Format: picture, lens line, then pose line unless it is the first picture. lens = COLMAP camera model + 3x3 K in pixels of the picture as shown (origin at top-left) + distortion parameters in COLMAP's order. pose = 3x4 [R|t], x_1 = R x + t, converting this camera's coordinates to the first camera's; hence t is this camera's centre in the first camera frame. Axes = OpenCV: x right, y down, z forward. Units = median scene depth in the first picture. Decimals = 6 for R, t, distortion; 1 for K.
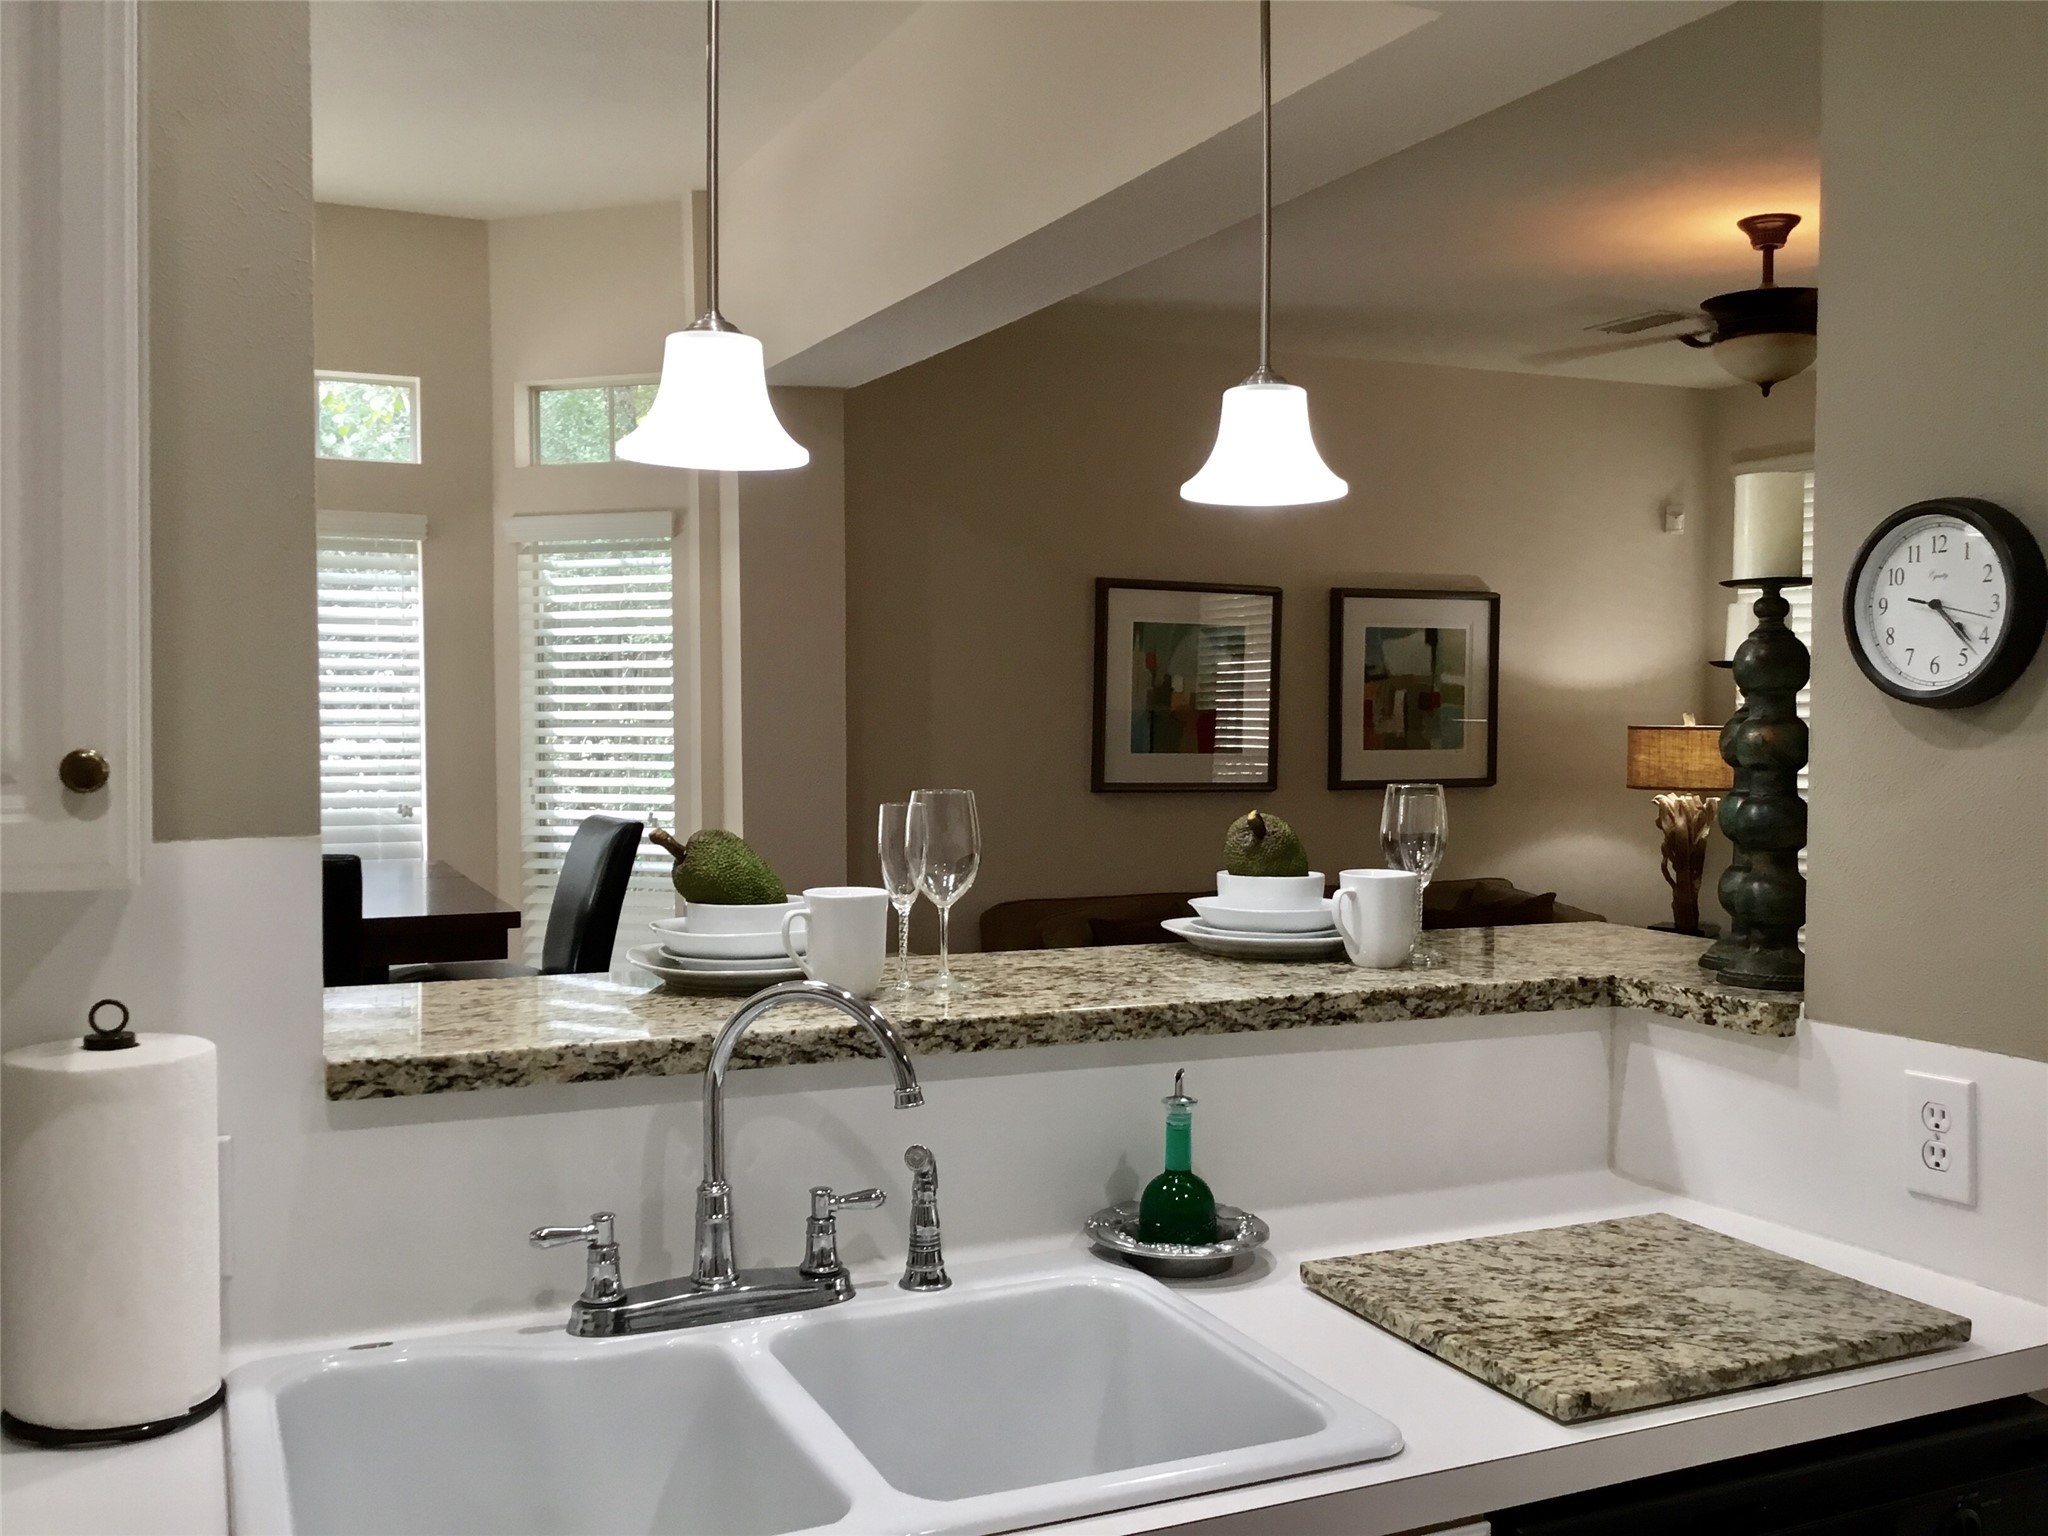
lens RADIAL K [[1843.1, 0, 1024.6], [0, 1843.1, 765.6], [0, 0, 1]] dist [-0.009088, -0.032377]
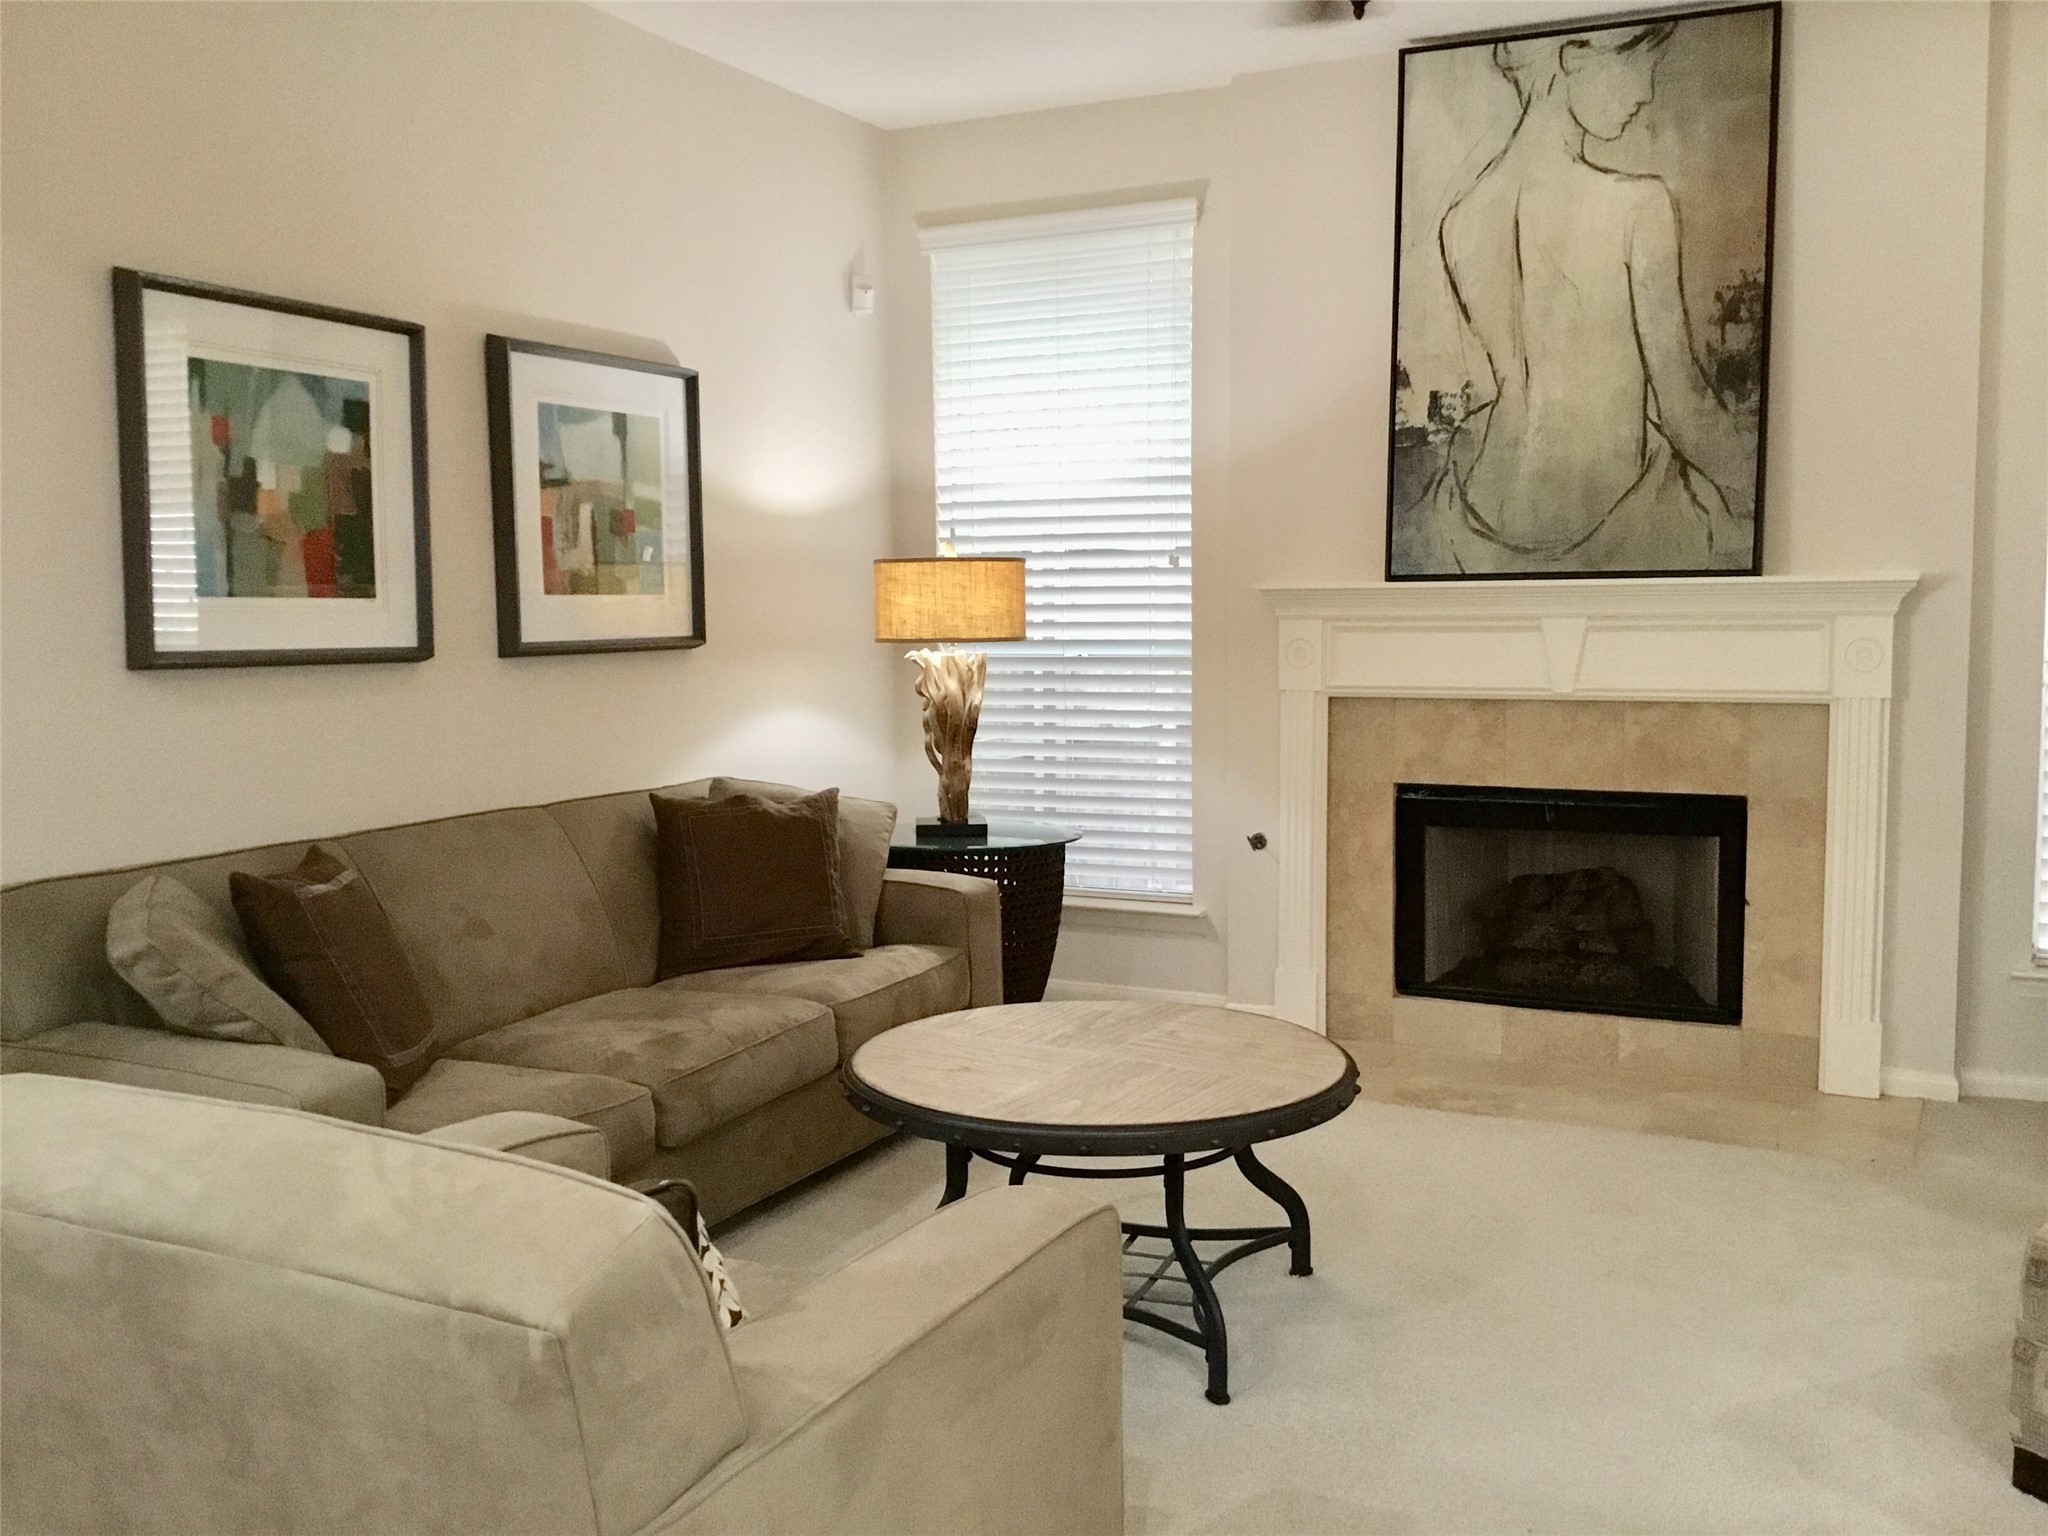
lens RADIAL K [[1843.1, 0, 1026.7], [0, 1843.1, 768.2], [0, 0, 1]] dist [-0.009088, -0.032377]
pose [[0.767104, -0.067891, 0.637920, -0.100696], [0.038487, 0.997464, 0.059875, 0.019895], [-0.640367, -0.021379, 0.767772, 0.396324]]
